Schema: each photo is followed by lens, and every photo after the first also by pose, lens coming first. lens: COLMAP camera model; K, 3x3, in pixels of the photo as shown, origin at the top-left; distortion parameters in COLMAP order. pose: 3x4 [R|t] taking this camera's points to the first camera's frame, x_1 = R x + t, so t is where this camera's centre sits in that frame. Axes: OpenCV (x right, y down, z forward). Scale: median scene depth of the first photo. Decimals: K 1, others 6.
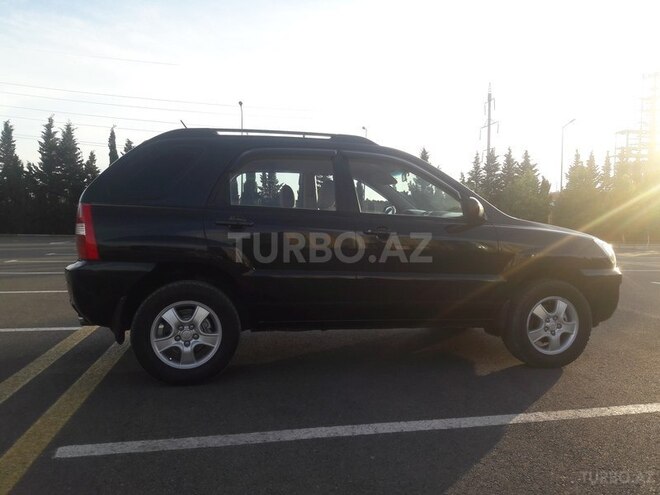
lens RADIAL K [[546.4, 0, 334.9], [0, 546.4, 248.3], [0, 0, 1]] dist [0.032983, -0.076099]
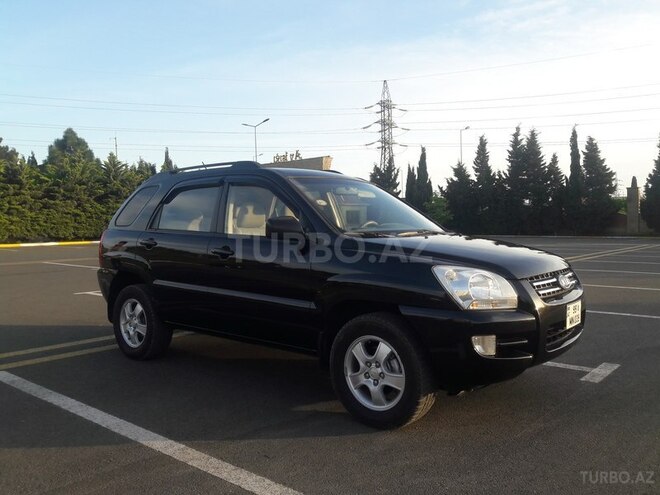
lens RADIAL K [[546.4, 0, 326.9], [0, 546.4, 242.2], [0, 0, 1]] dist [0.032983, -0.076099]
pose [[0.611631, 0.007631, -0.791106, 0.104373], [-0.014447, 0.999894, -0.001524, -0.004833], [0.791011, 0.012361, 0.611677, 0.049193]]
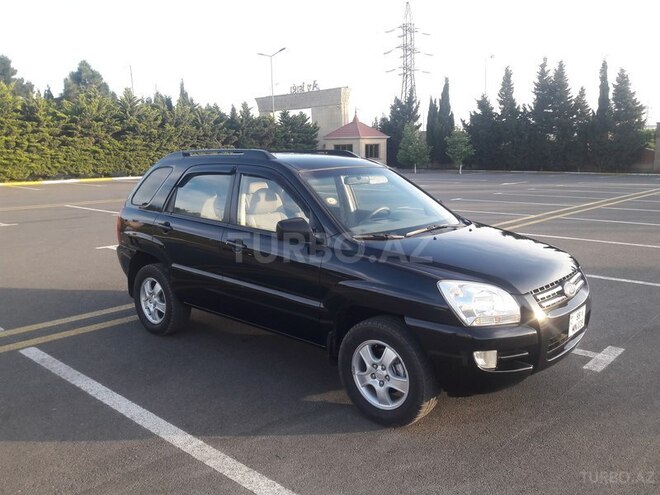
lens RADIAL K [[546.4, 0, 325.4], [0, 546.4, 243.0], [0, 0, 1]] dist [0.032983, -0.076099]
pose [[0.582583, 0.113532, -0.804803, 0.105972], [-0.016300, 0.991629, 0.128087, -0.017249], [0.812608, -0.061503, 0.579556, 0.049593]]
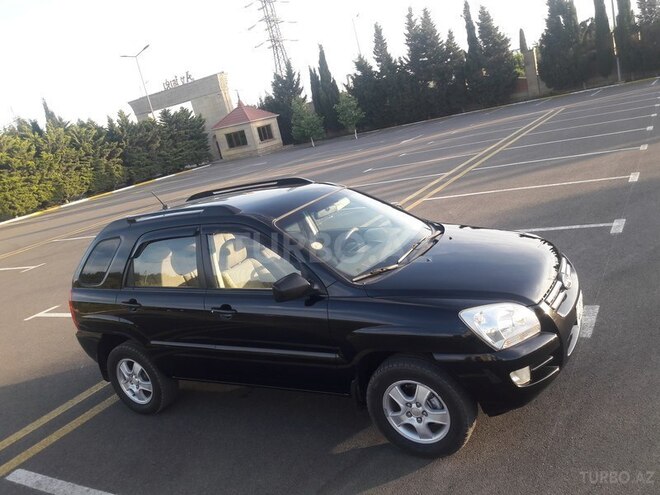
lens RADIAL K [[546.4, 0, 328.0], [0, 546.4, 251.2], [0, 0, 1]] dist [0.032983, -0.076099]
pose [[0.720420, -0.001098, -0.693538, 0.093378], [0.193946, 0.960420, 0.199943, -0.030249], [0.665868, -0.278552, 0.692119, 0.043346]]
